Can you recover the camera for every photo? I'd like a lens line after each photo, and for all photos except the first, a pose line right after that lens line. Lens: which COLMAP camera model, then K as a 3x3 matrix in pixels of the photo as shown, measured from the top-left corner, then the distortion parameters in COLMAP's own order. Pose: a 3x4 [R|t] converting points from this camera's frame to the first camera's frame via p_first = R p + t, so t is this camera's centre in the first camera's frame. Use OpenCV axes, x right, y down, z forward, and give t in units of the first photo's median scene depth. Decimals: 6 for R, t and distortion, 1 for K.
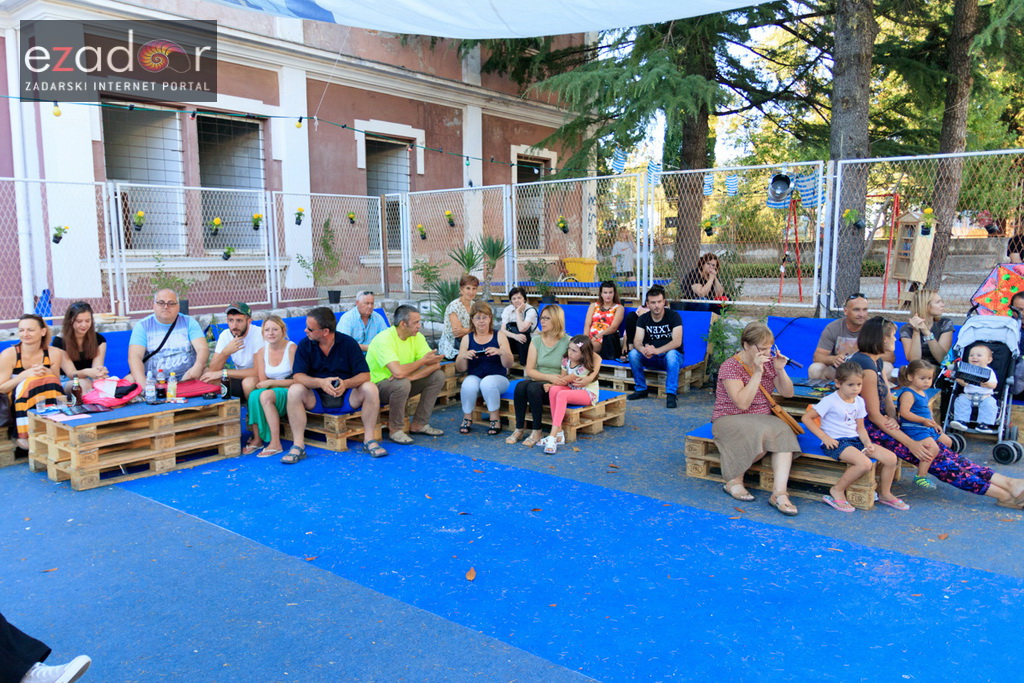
lens RADIAL K [[778.9, 0, 501.7], [0, 778.9, 343.7], [0, 0, 1]] dist [0.000790, 0.001938]
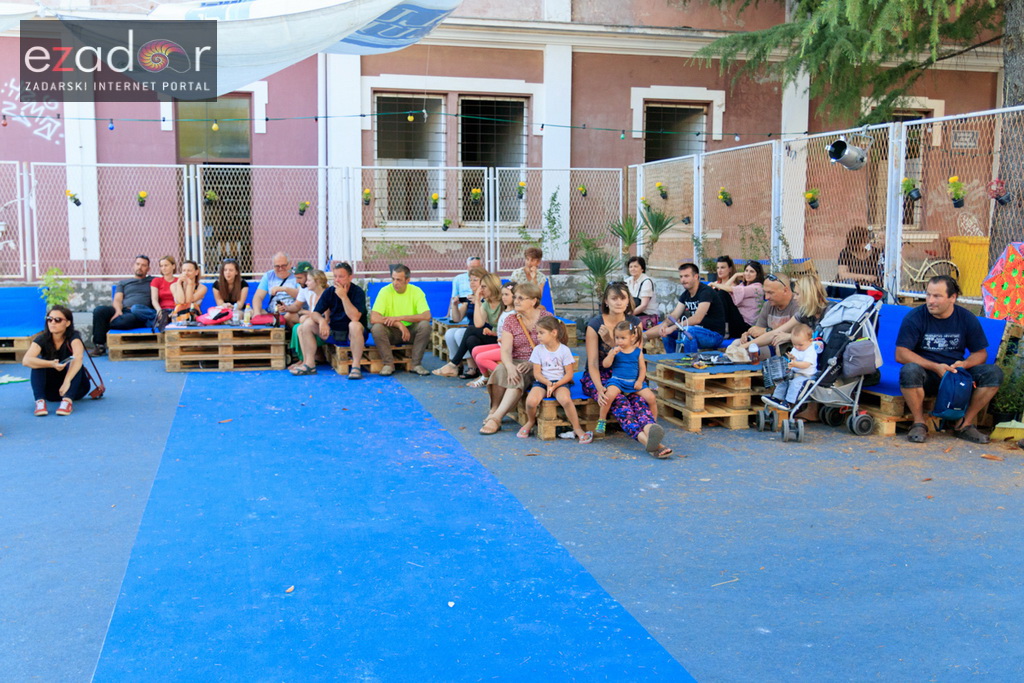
lens RADIAL K [[1040.8, 0, 512.0], [0, 1040.8, 341.5], [0, 0, 1]] dist [-0.007766, -0.004622]
pose [[0.812043, 0.075830, -0.578649, 0.508303], [-0.078632, 0.996698, 0.020266, 0.011367], [0.578275, 0.029044, 0.815325, -0.137516]]
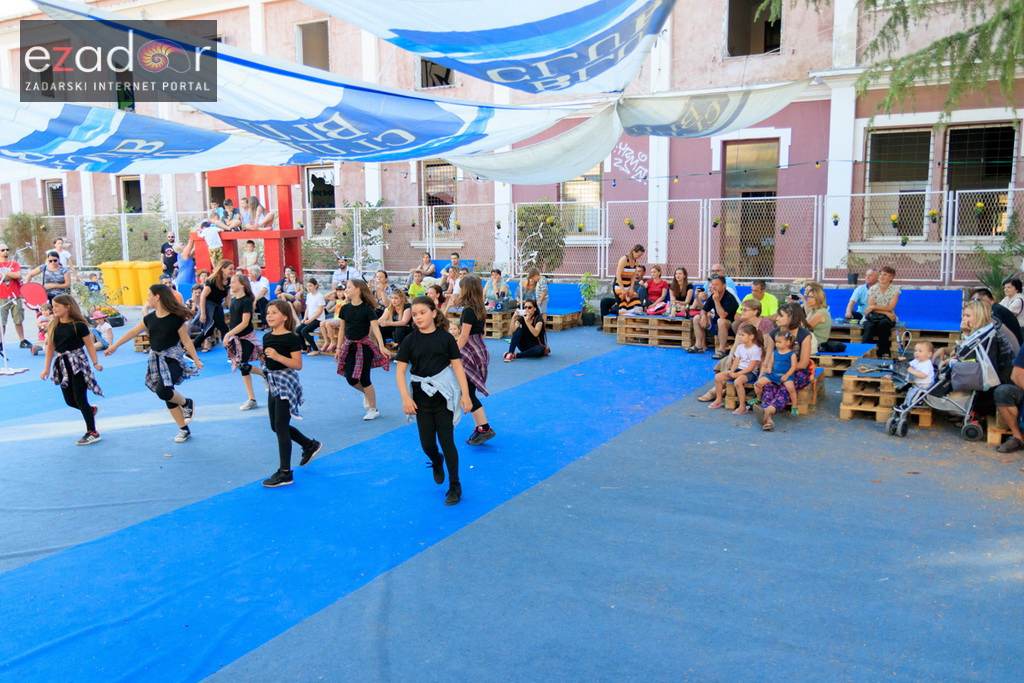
lens RADIAL K [[886.7, 0, 512.0], [0, 886.7, 341.5], [0, 0, 1]] dist [0.002423, 0.007260]
pose [[0.196213, 0.136946, -0.970951, 0.858191], [-0.104454, 0.987484, 0.118170, -0.046399], [0.974982, 0.078233, 0.208062, 0.030785]]
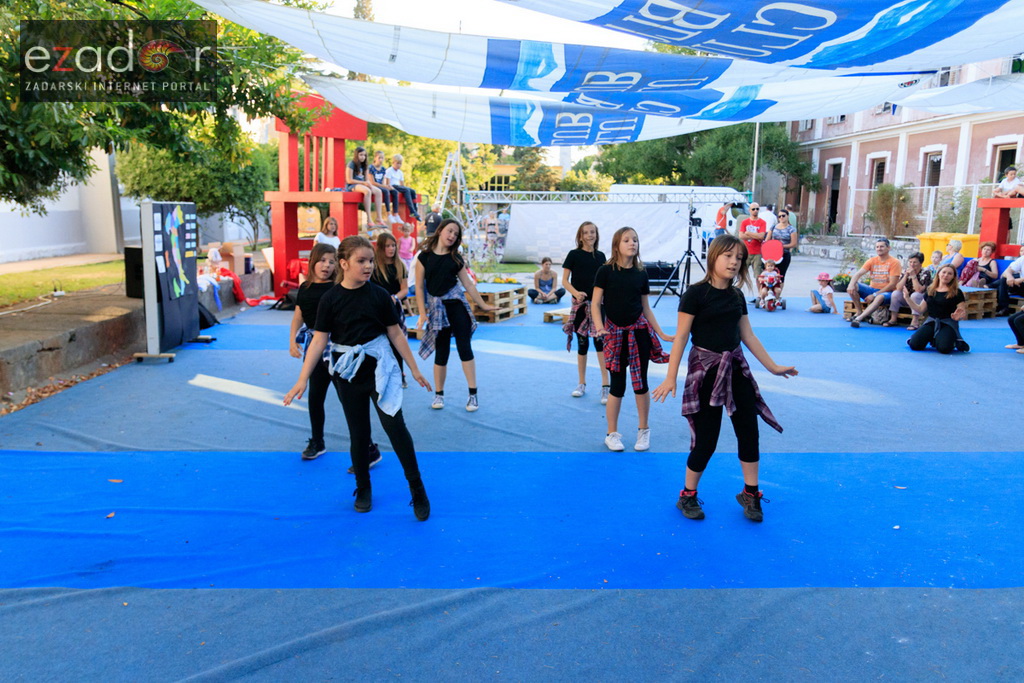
lens RADIAL K [[837.2, 0, 512.0], [0, 837.2, 341.5], [0, 0, 1]] dist [0.001974, 0.004267]
pose [[-0.744211, 0.104593, -0.659704, 0.644377], [-0.088365, 0.963566, 0.252454, -0.043451], [0.662073, 0.246174, -0.707854, 0.254769]]
